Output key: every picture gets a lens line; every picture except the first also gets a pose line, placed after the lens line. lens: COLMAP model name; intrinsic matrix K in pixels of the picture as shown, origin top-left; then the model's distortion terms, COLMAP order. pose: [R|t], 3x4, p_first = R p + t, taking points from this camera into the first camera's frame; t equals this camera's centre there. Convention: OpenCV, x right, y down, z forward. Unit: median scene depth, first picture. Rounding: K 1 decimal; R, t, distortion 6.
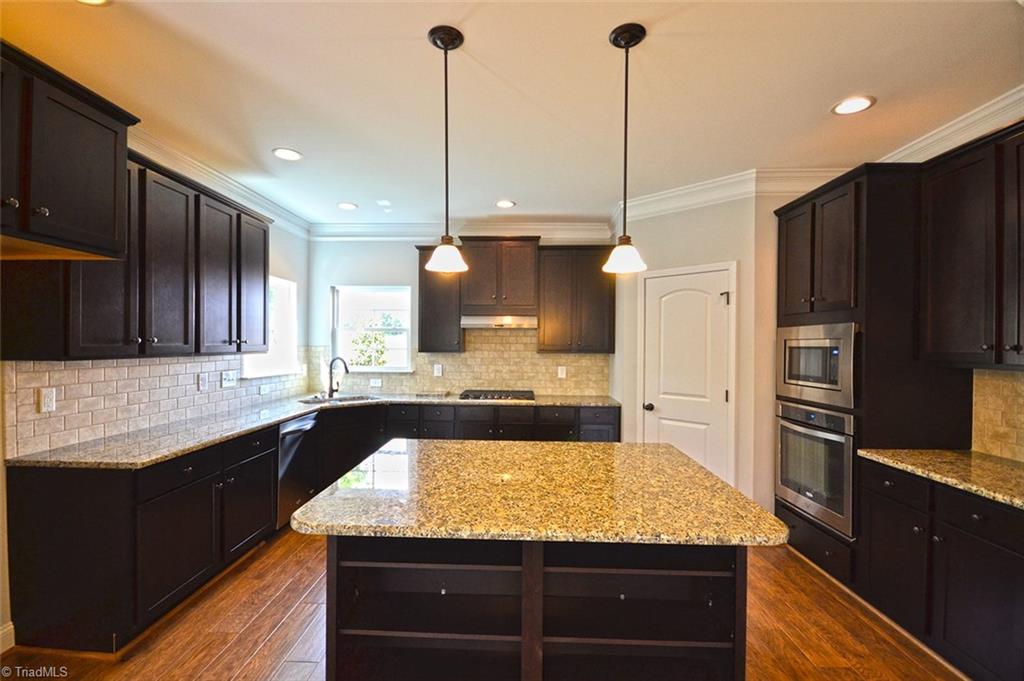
lens RADIAL K [[456.4, 0, 507.5], [0, 456.4, 346.9], [0, 0, 1]] dist [0.003323, -0.008915]
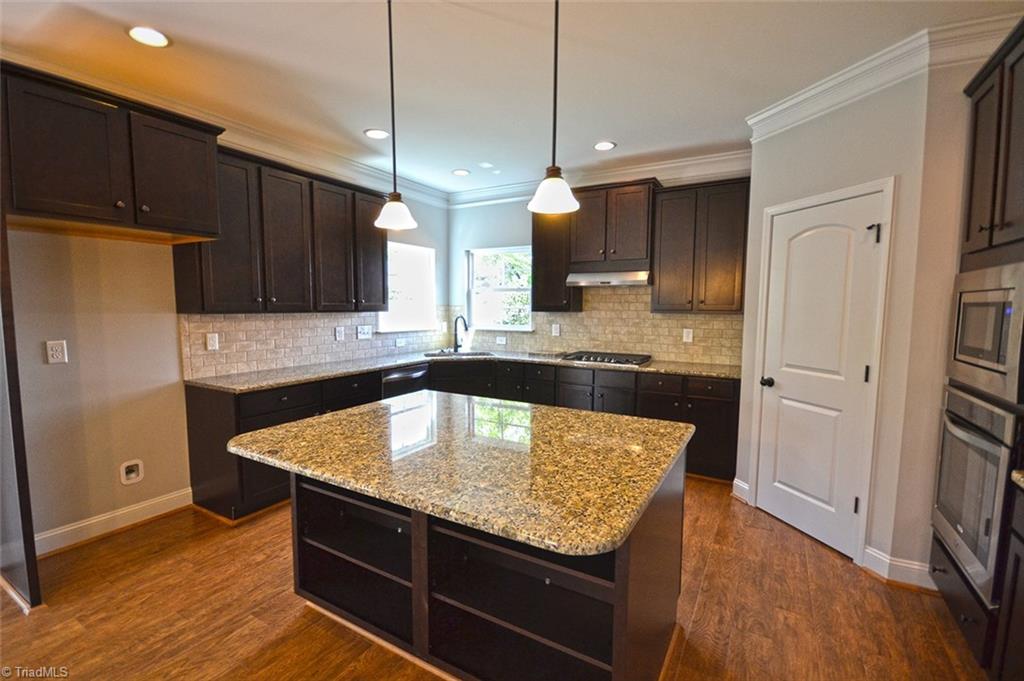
lens RADIAL K [[456.4, 0, 507.5], [0, 456.4, 346.9], [0, 0, 1]] dist [0.003323, -0.008915]
pose [[0.879364, 0.040694, -0.474409, 0.290380], [-0.001244, 0.996534, 0.083175, 0.006920], [0.476149, -0.072551, 0.876367, 0.103201]]
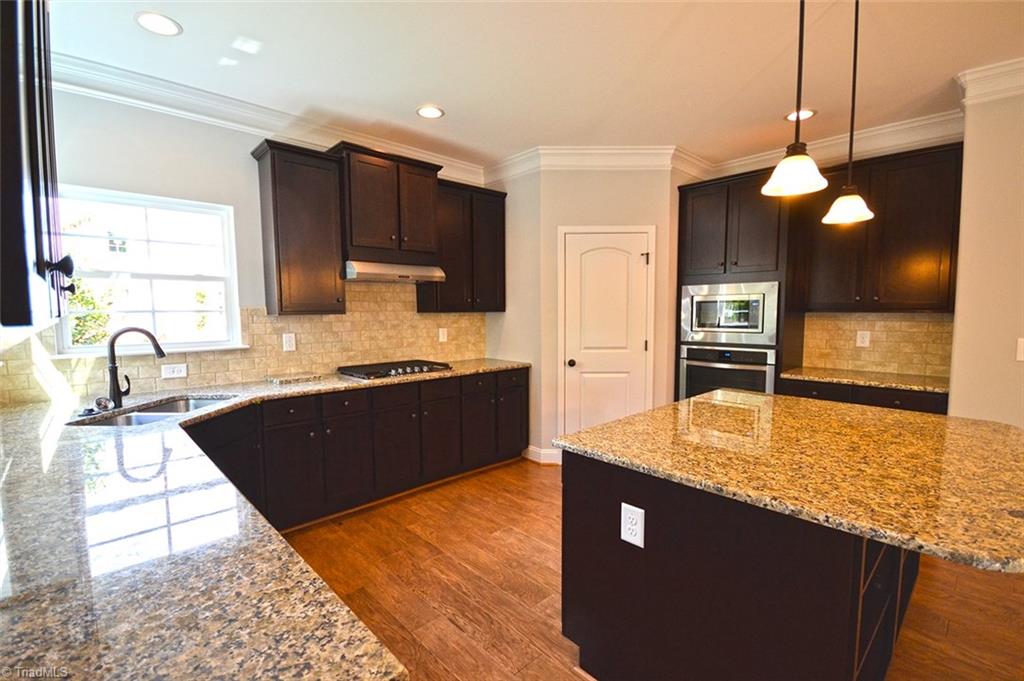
lens RADIAL K [[456.4, 0, 507.5], [0, 456.4, 346.9], [0, 0, 1]] dist [0.003323, -0.008915]
pose [[0.702591, -0.071036, 0.708040, -0.509986], [0.014580, 0.996233, 0.085483, 0.007796], [-0.711445, -0.049737, 0.700980, 0.399009]]
